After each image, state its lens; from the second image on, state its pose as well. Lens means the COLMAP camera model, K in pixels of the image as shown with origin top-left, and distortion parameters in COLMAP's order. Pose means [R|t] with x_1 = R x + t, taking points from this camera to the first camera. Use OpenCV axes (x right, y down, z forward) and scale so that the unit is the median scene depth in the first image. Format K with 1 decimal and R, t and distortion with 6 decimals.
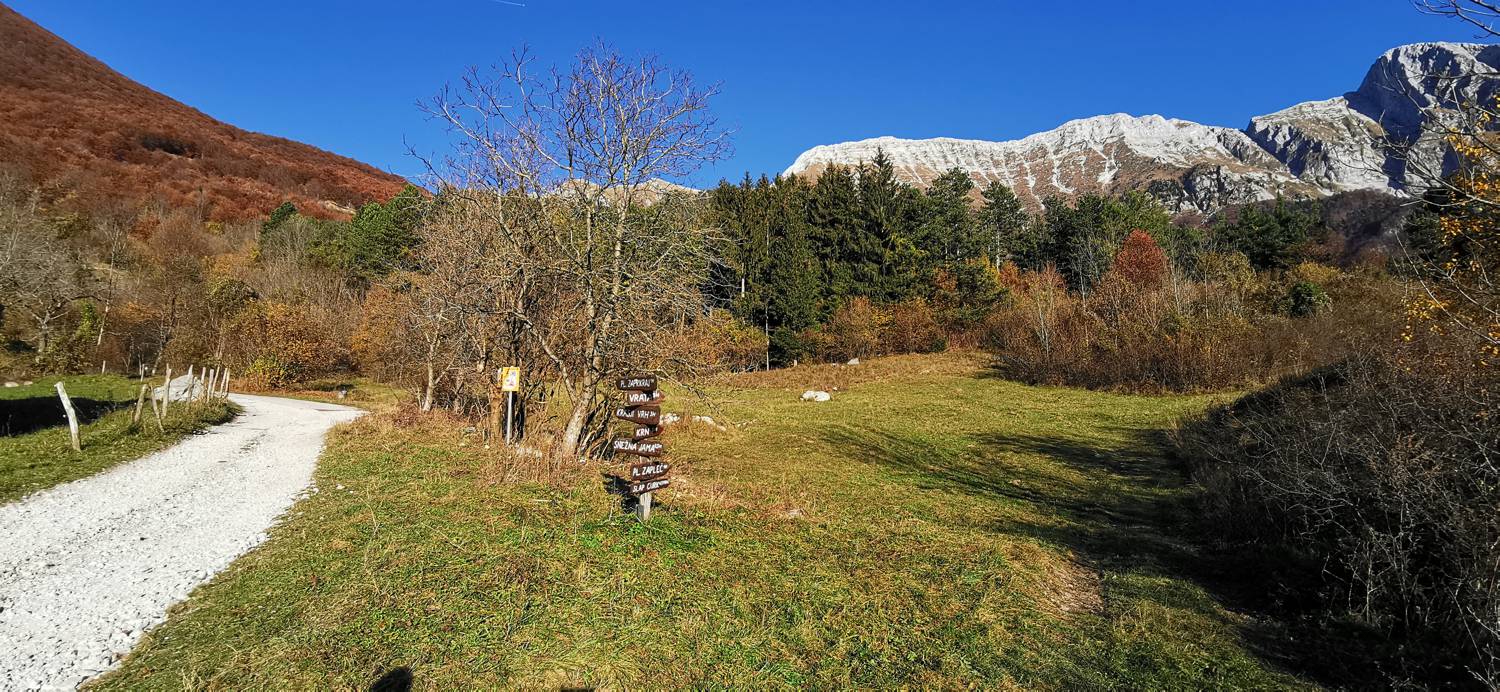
lens RADIAL K [[813.7, 0, 750.3], [0, 813.7, 323.2], [0, 0, 1]] dist [0.029531, 0.000741]
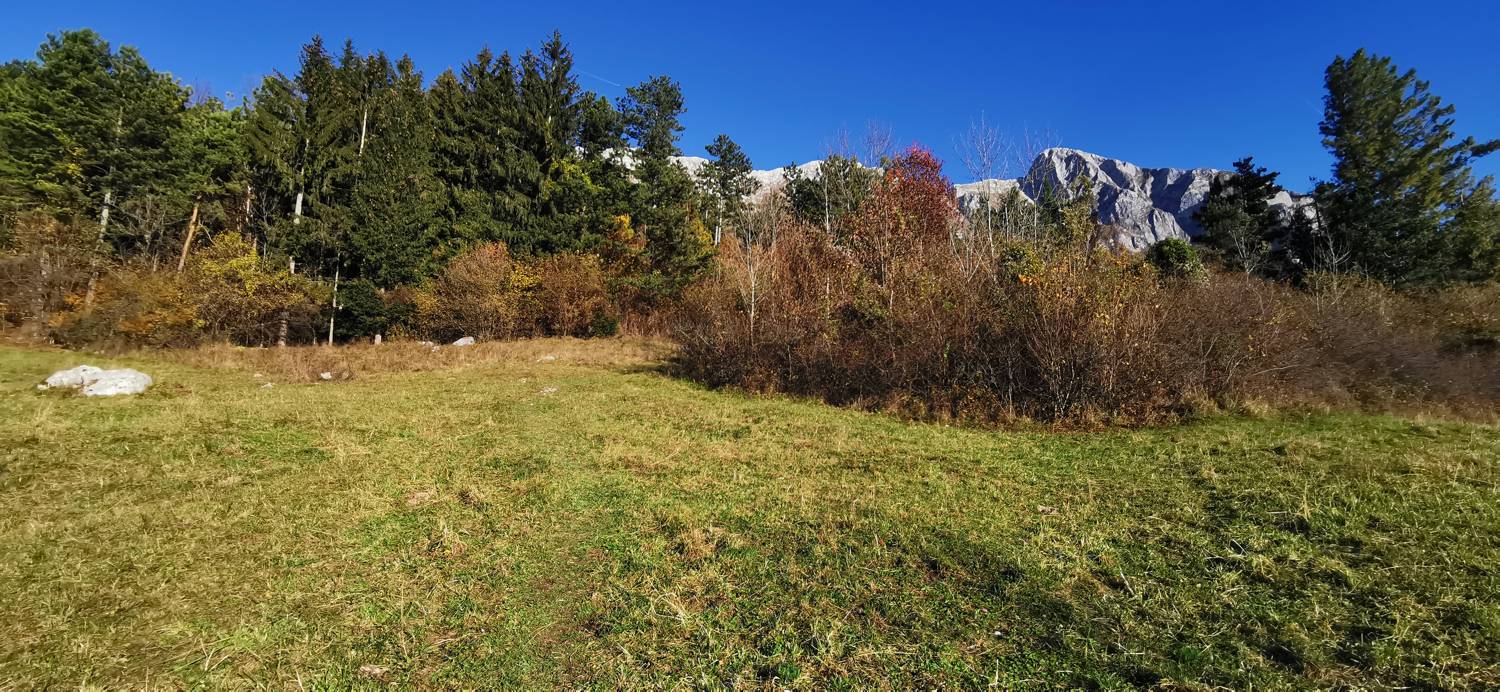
lens RADIAL K [[724.5, 0, 750.0], [0, 724.5, 346.0], [0, 0, 1]] dist [-0.068993, 0.072461]
pose [[0.949475, 0.078364, 0.303903, 0.158040], [-0.080188, 0.996759, -0.006492, 0.034870], [-0.303427, -0.018205, 0.952681, 0.401919]]
